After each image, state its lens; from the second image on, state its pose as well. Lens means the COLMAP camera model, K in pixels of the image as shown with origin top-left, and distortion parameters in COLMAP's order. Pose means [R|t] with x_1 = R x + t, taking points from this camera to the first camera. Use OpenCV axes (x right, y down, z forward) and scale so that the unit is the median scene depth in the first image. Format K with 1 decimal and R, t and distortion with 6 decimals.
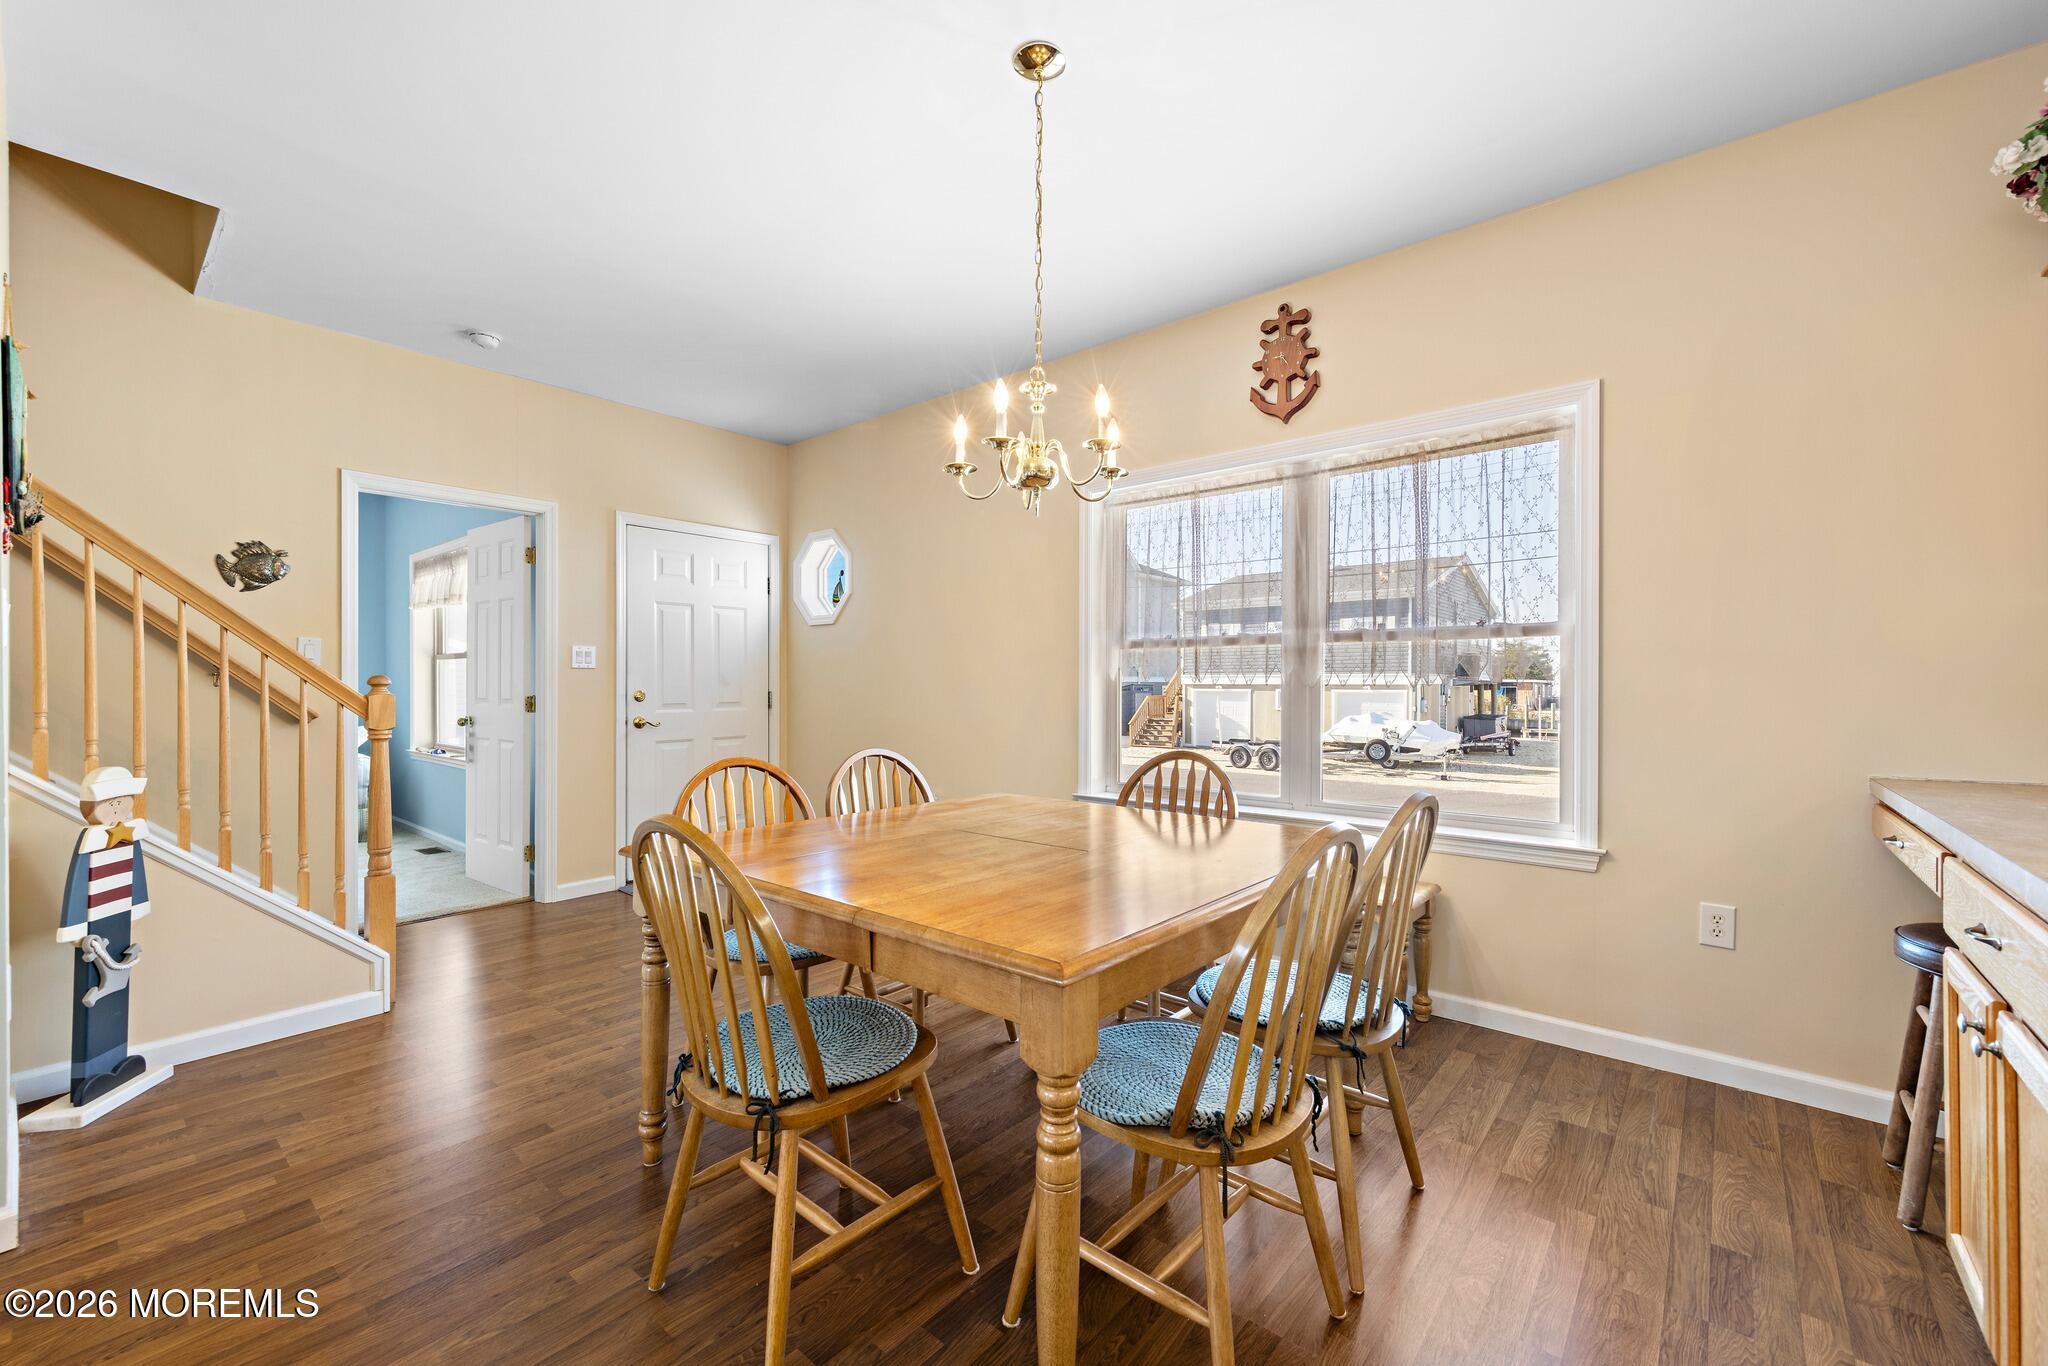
lens RADIAL K [[809.7, 0, 1040.0], [0, 809.7, 685.1], [0, 0, 1]] dist [0.001081, -0.000071]
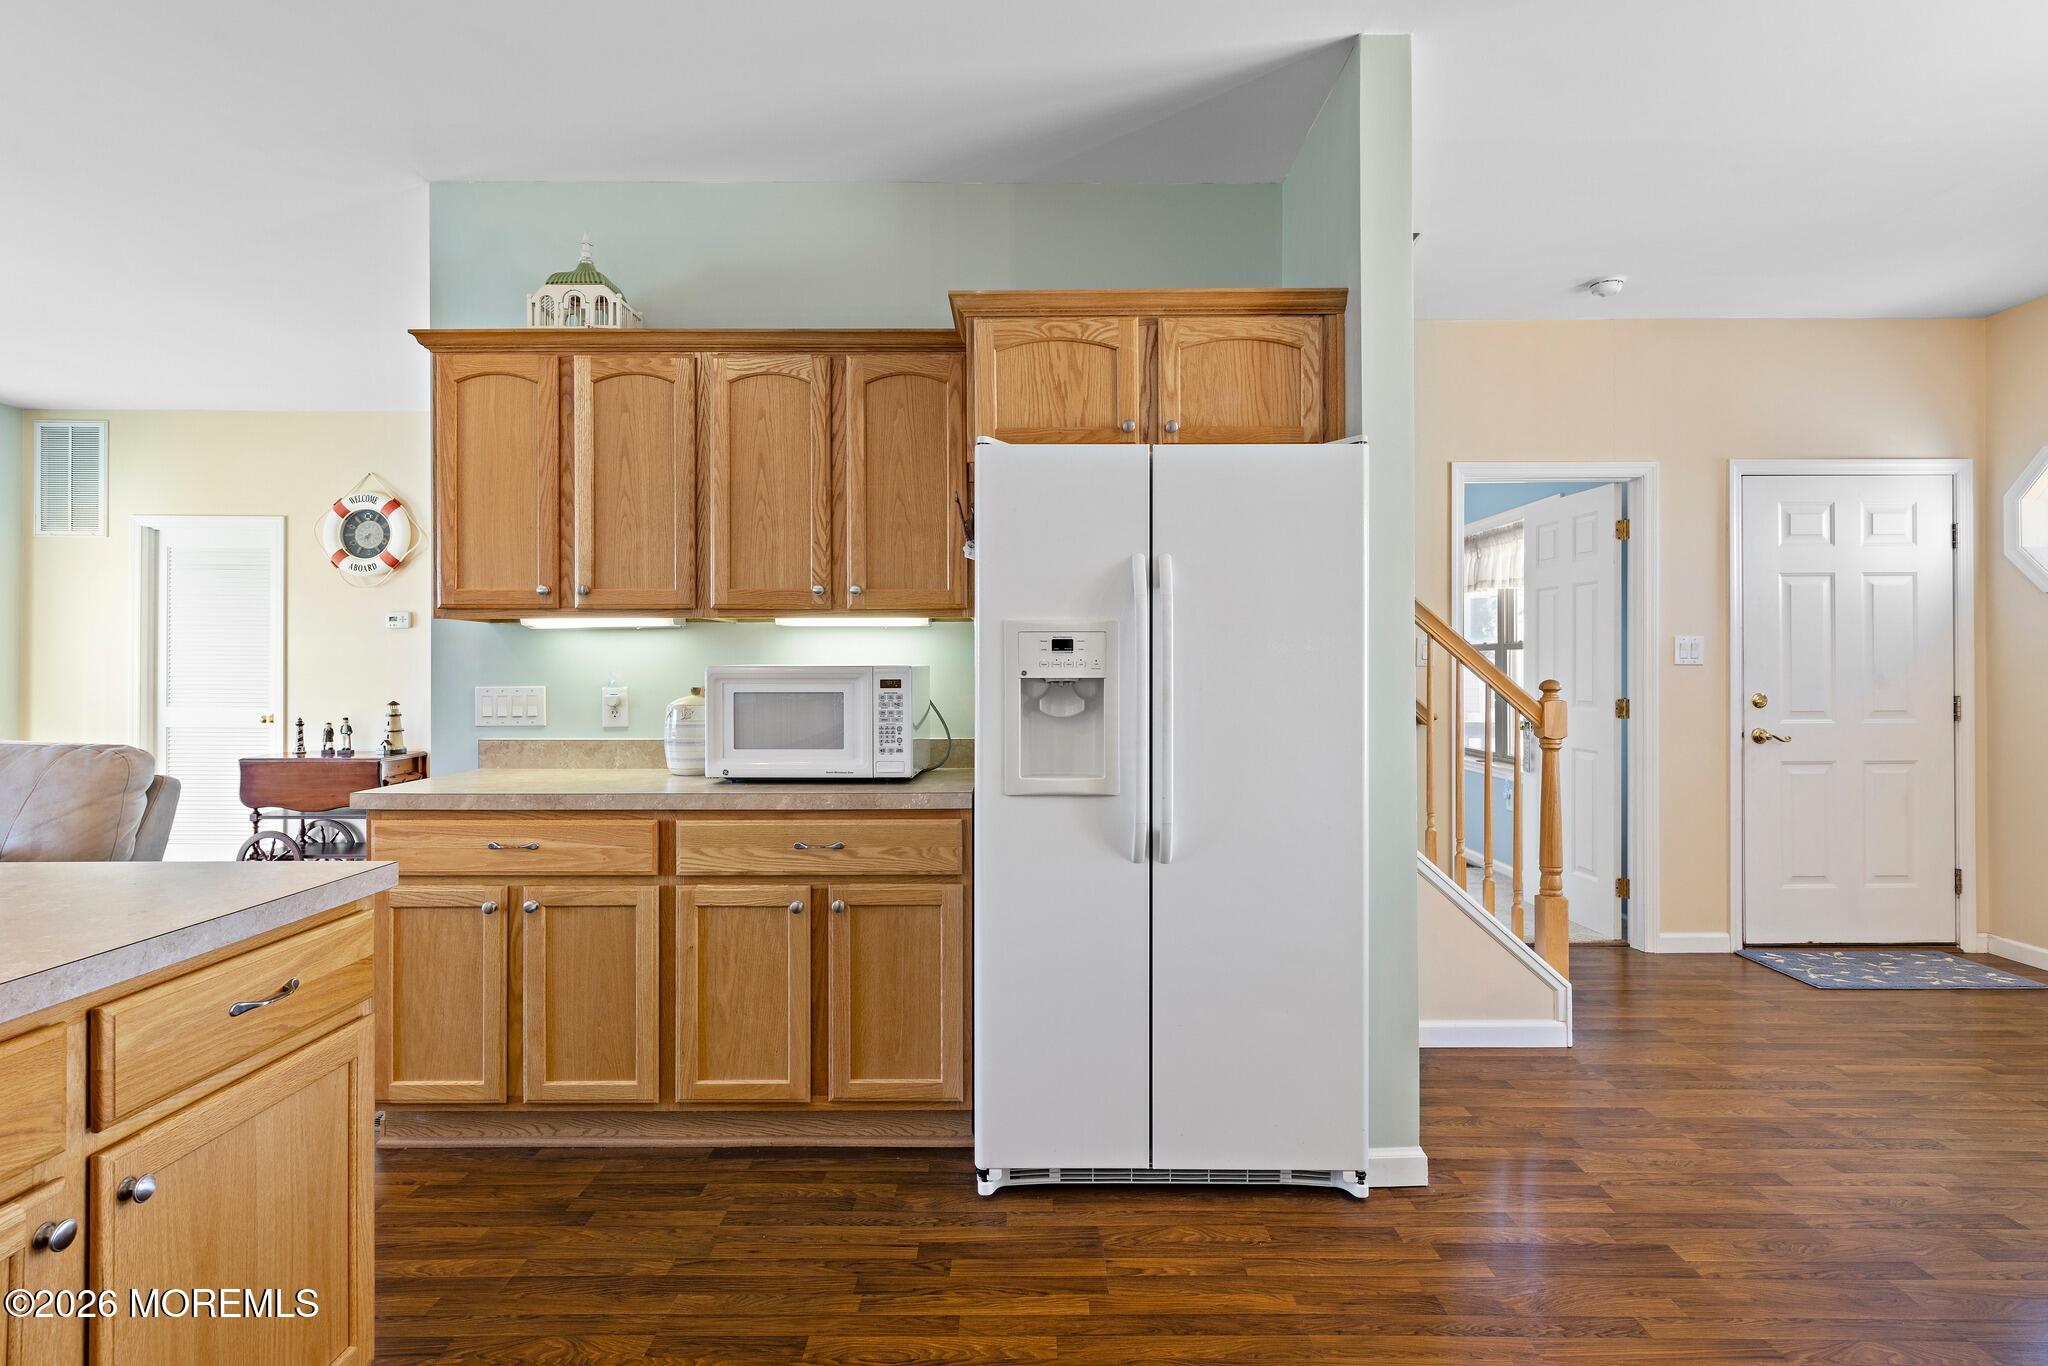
lens RADIAL K [[1051.3, 0, 1028.8], [0, 1051.3, 663.4], [0, 0, 1]] dist [0.006939, 0.000738]
pose [[0.642358, -0.005884, -0.766382, -0.192809], [0.001793, 0.999979, -0.006175, -0.017338], [0.766402, 0.002592, 0.642356, -0.163721]]
